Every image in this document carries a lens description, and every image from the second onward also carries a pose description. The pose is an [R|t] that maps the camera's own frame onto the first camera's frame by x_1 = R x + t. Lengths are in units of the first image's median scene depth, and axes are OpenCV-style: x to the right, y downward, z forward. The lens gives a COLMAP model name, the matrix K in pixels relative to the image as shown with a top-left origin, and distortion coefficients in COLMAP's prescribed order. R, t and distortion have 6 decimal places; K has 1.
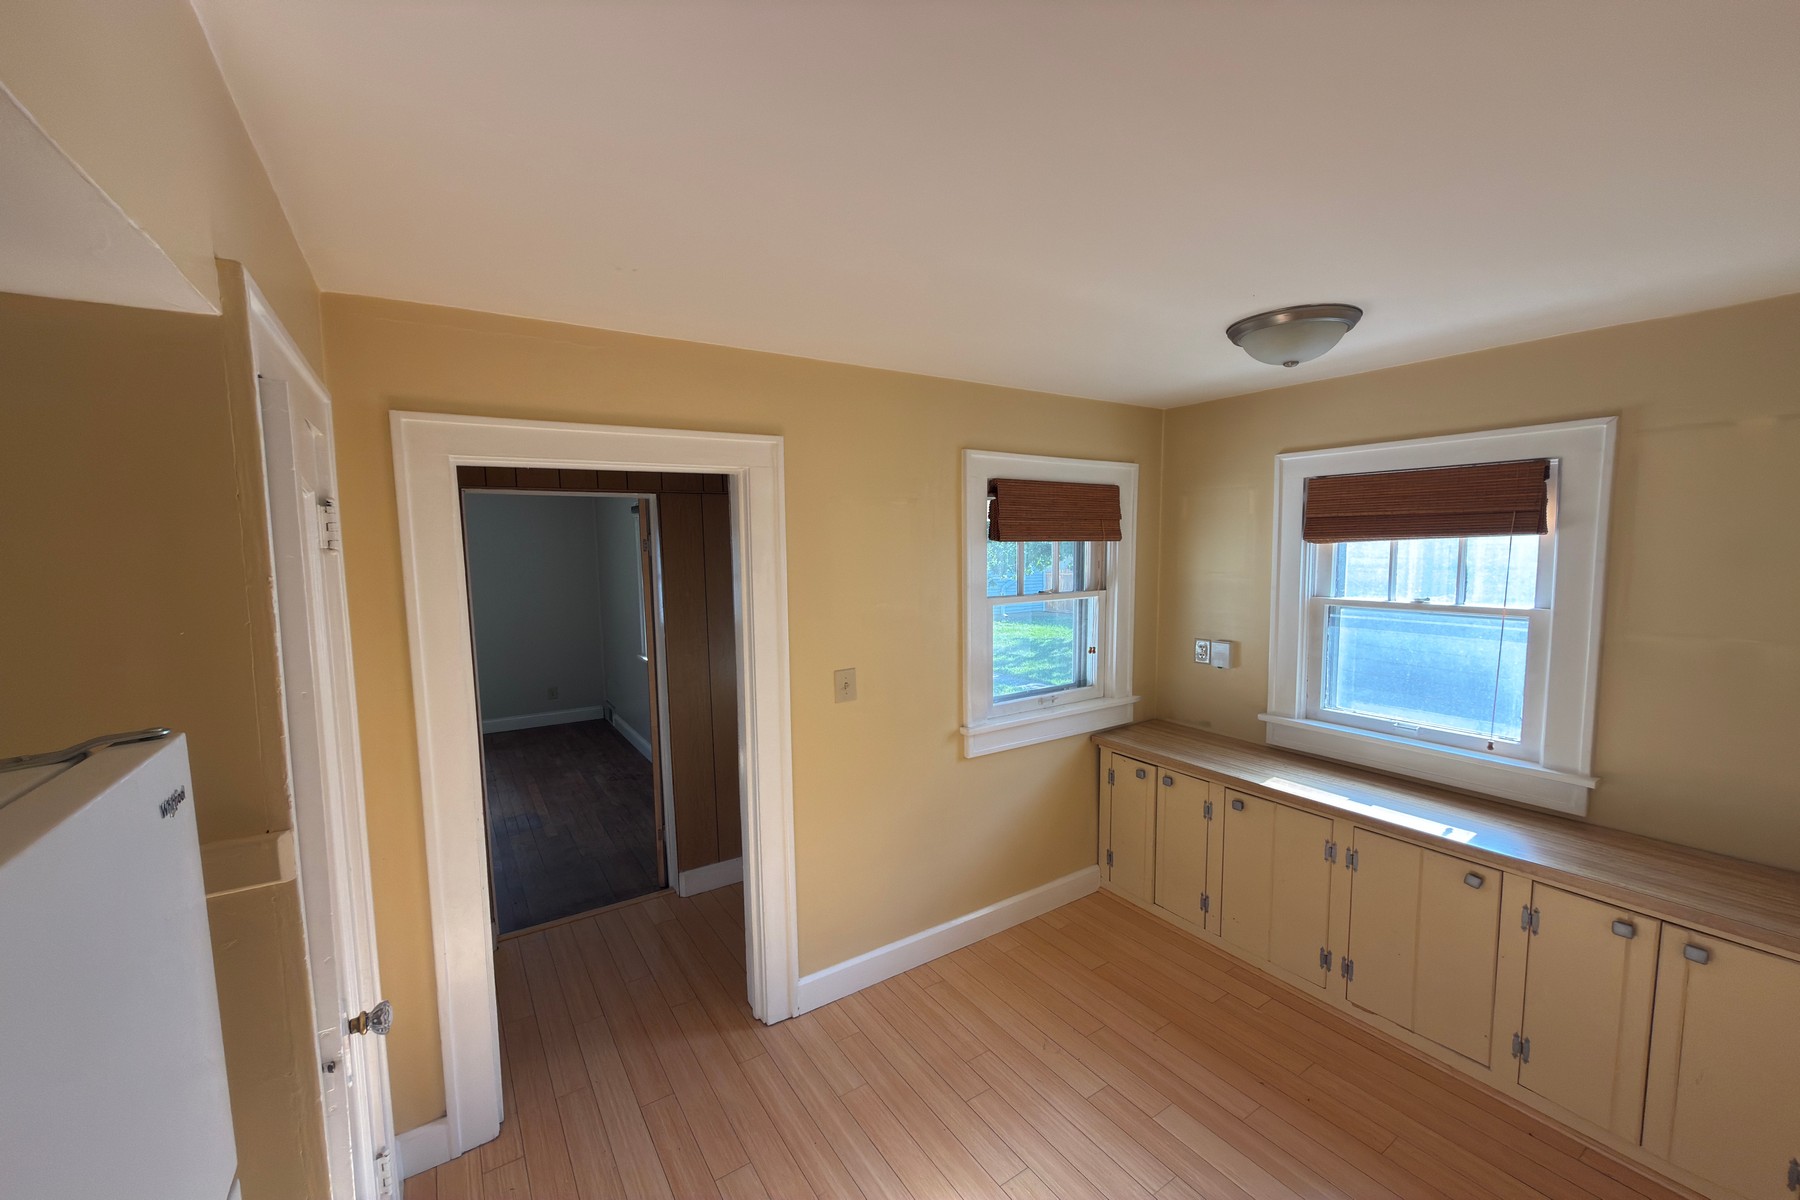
lens RADIAL K [[727.1, 0, 905.0], [0, 727.1, 631.0], [0, 0, 1]] dist [0.000914, 0.000165]
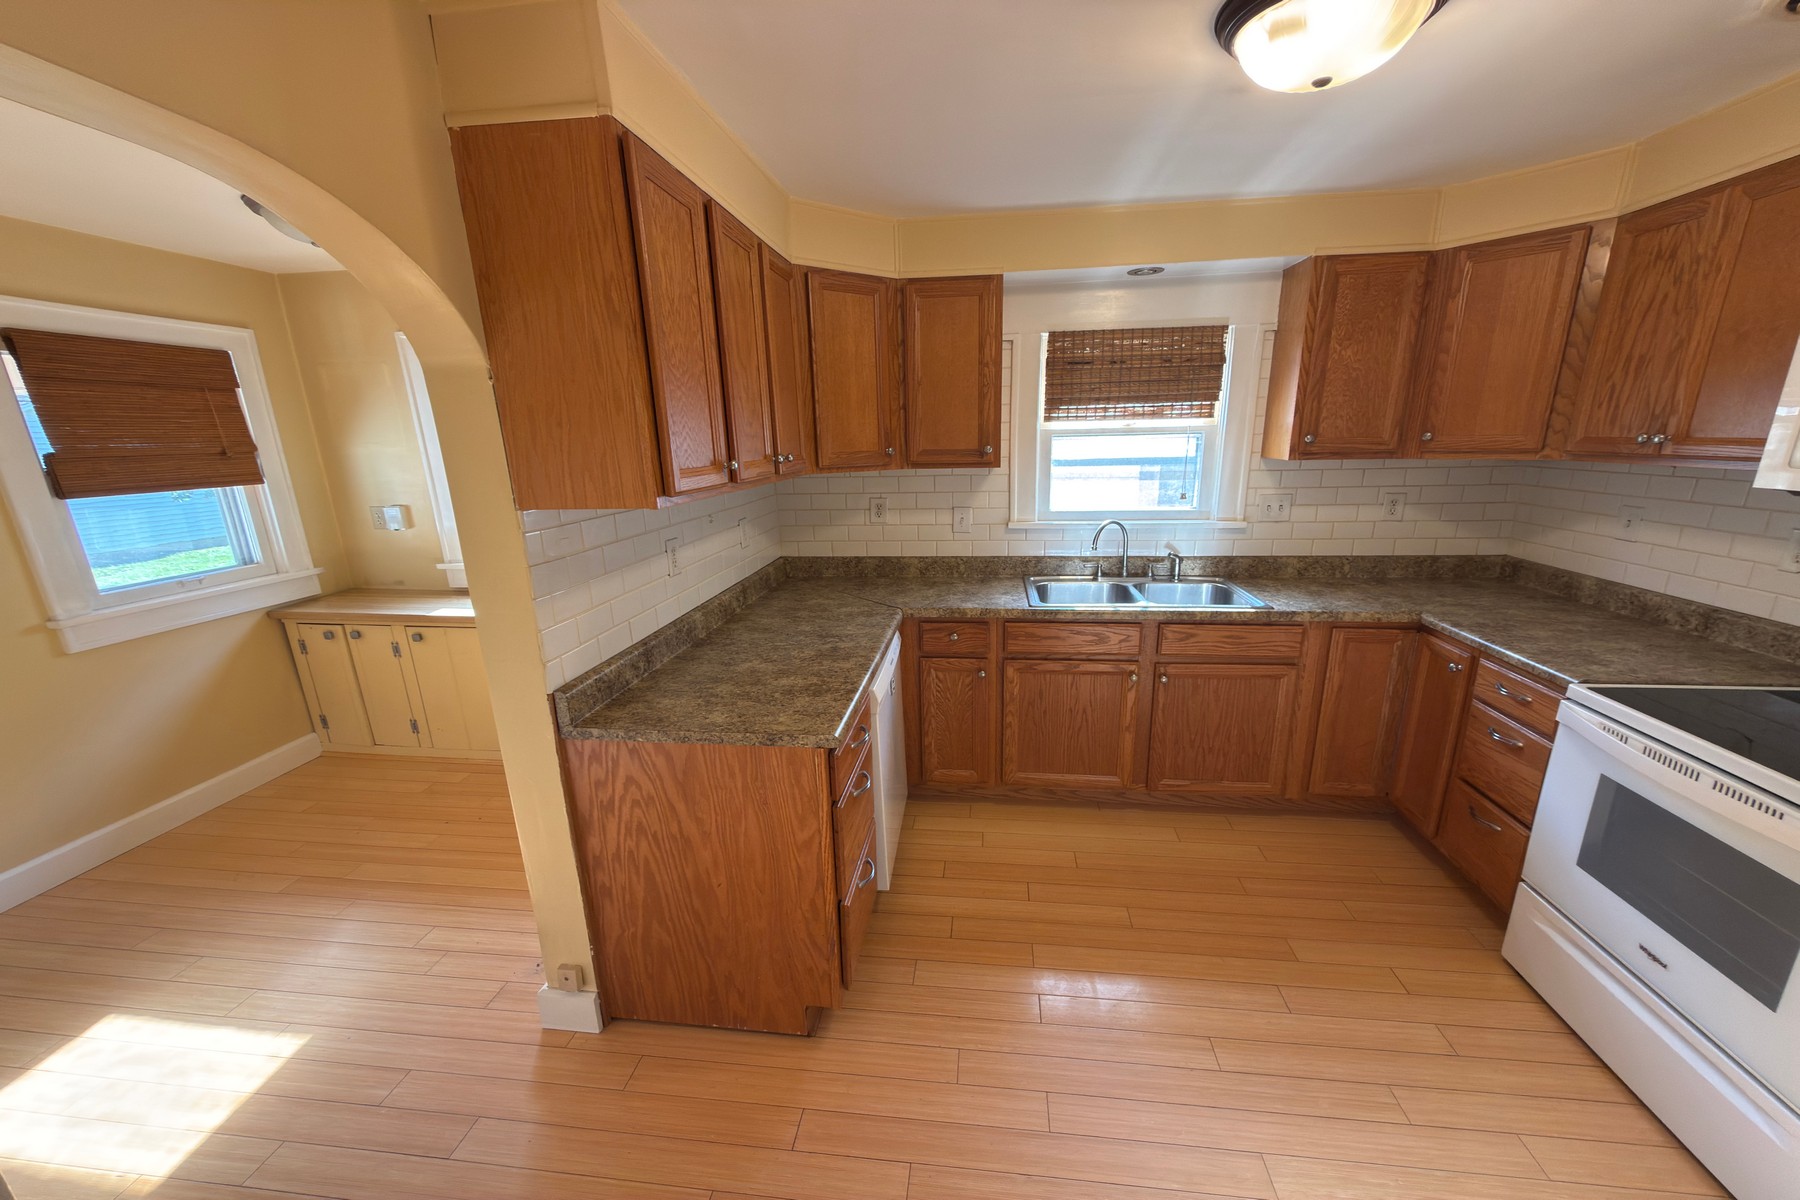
lens RADIAL K [[710.2, 0, 897.6], [0, 710.2, 634.4], [0, 0, 1]] dist [-0.001015, 0.000351]
pose [[0.646464, -0.210571, 0.733310, 0.108849], [0.100163, 0.976263, 0.192034, 0.085355], [-0.756341, -0.050693, 0.652211, -0.340733]]
